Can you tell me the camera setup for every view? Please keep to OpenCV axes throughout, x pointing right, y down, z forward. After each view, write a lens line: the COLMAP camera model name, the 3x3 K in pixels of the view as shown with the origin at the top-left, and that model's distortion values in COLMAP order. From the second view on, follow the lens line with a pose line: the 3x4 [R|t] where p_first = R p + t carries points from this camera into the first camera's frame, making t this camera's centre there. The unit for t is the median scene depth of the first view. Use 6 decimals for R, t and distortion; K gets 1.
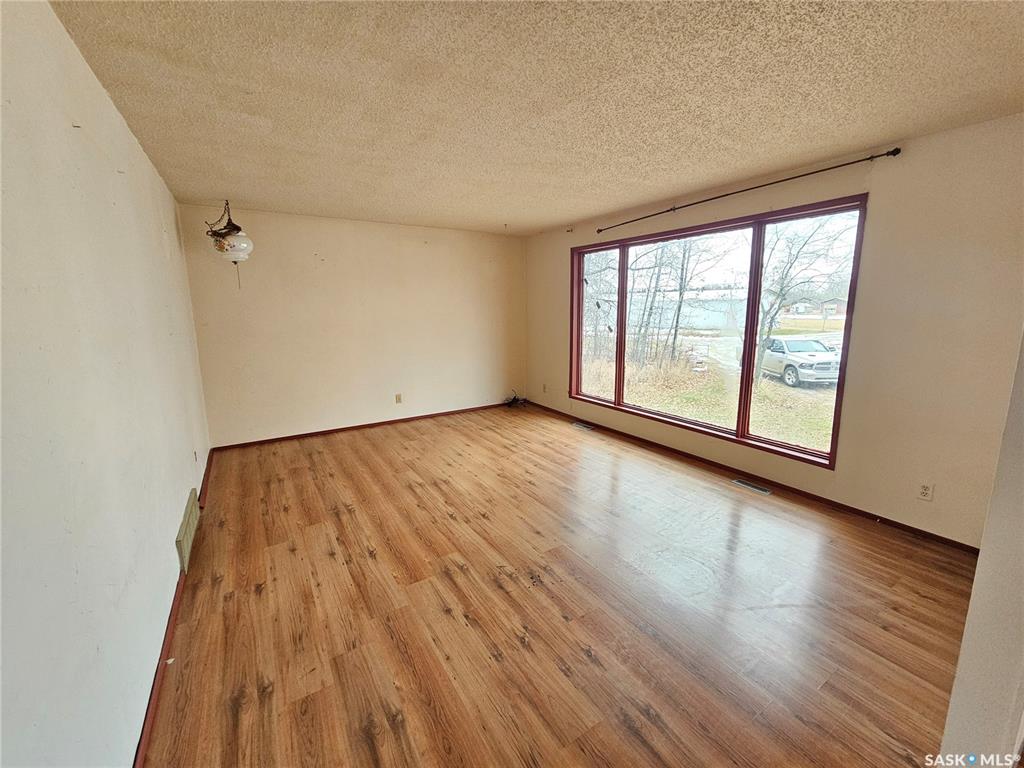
lens RADIAL K [[423.5, 0, 519.3], [0, 423.5, 384.0], [0, 0, 1]] dist [0.002161, 0.000017]
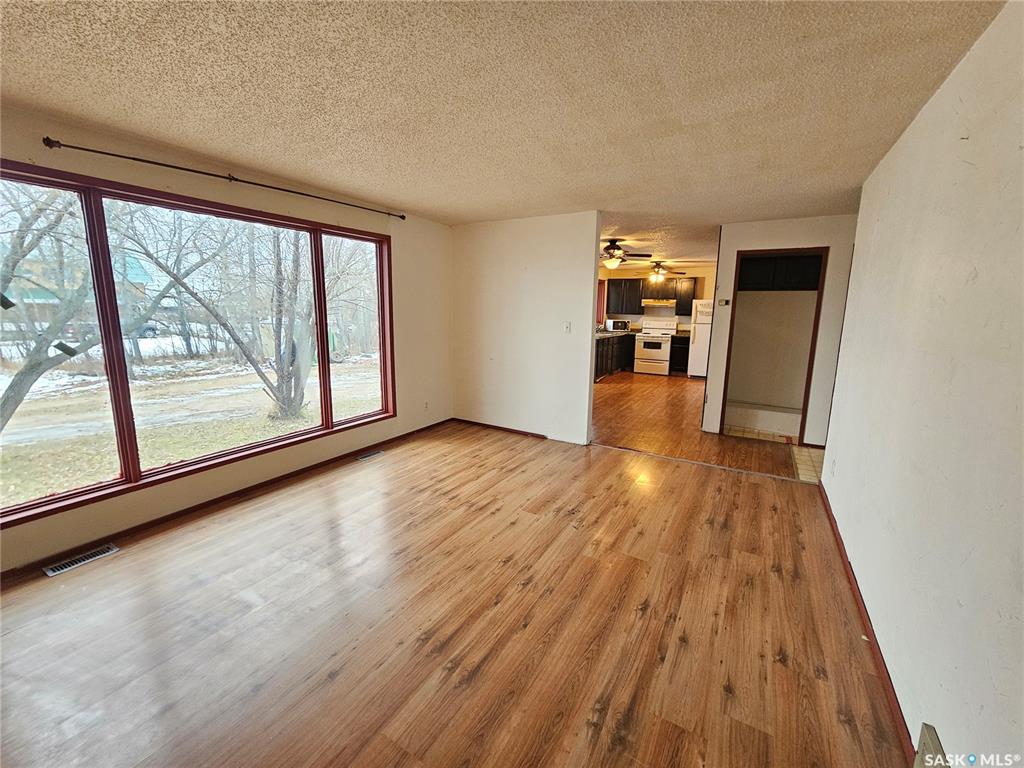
lens RADIAL K [[423.5, 0, 513.3], [0, 423.5, 377.7], [0, 0, 1]] dist [0.002161, 0.000017]
pose [[-0.455487, -0.144421, 0.878450, -0.840131], [0.151302, 0.959839, 0.236254, -0.247138], [-0.877291, 0.240522, -0.415343, 1.374106]]
